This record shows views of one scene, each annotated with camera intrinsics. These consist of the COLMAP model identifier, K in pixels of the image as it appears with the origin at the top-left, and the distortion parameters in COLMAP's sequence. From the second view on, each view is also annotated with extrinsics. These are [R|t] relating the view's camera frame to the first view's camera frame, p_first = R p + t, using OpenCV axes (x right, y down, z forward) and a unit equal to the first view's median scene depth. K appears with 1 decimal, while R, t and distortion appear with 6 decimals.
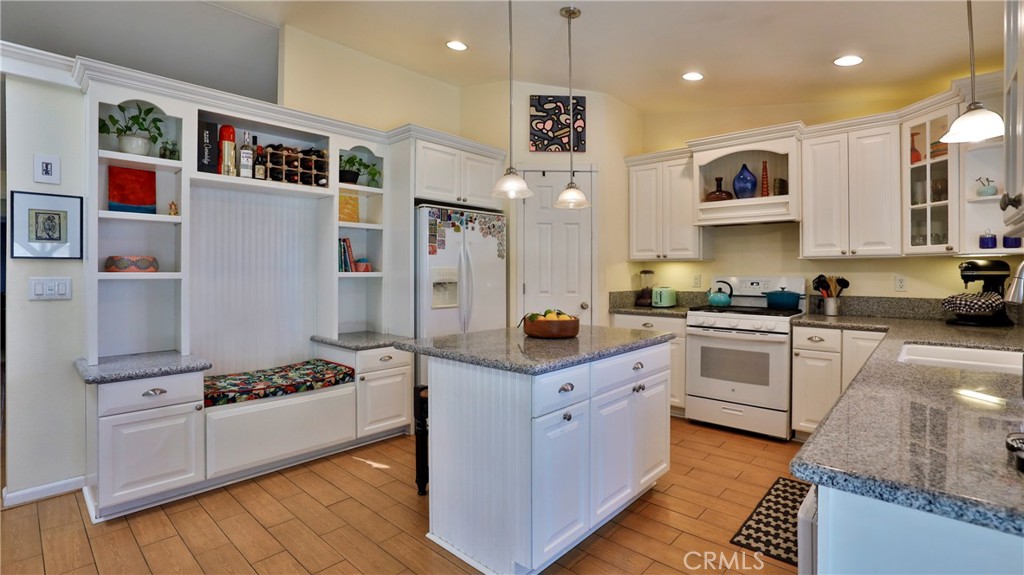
lens RADIAL K [[478.2, 0, 520.2], [0, 478.2, 267.7], [0, 0, 1]] dist [-0.044168, 0.014929]
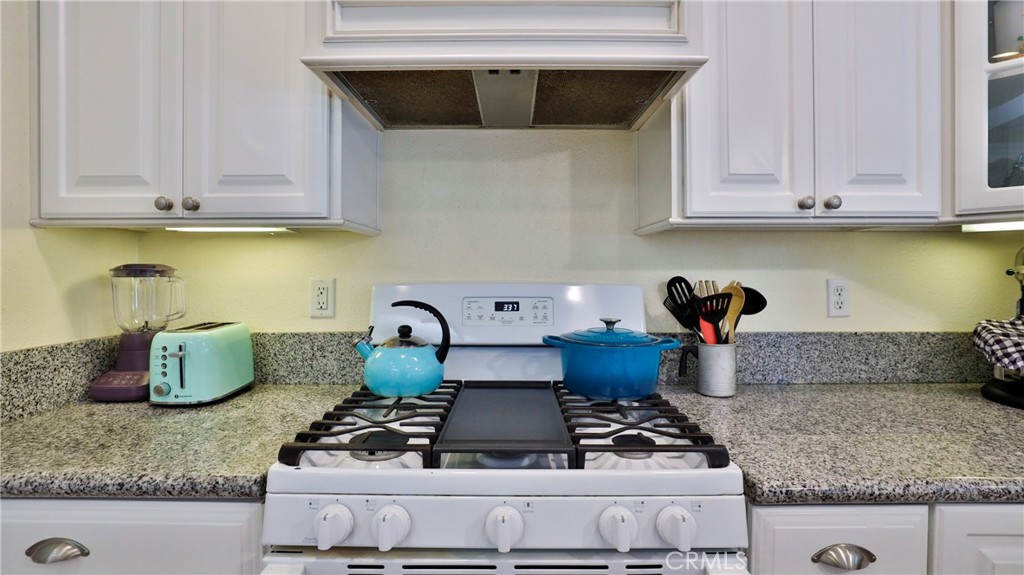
lens RADIAL K [[478.2, 0, 512.4], [0, 478.2, 277.3], [0, 0, 1]] dist [-0.044168, 0.014929]
pose [[0.751681, -0.003923, 0.659515, 0.321187], [-0.003279, 0.999948, 0.009686, 0.012773], [-0.659518, -0.009443, 0.751629, 0.846424]]
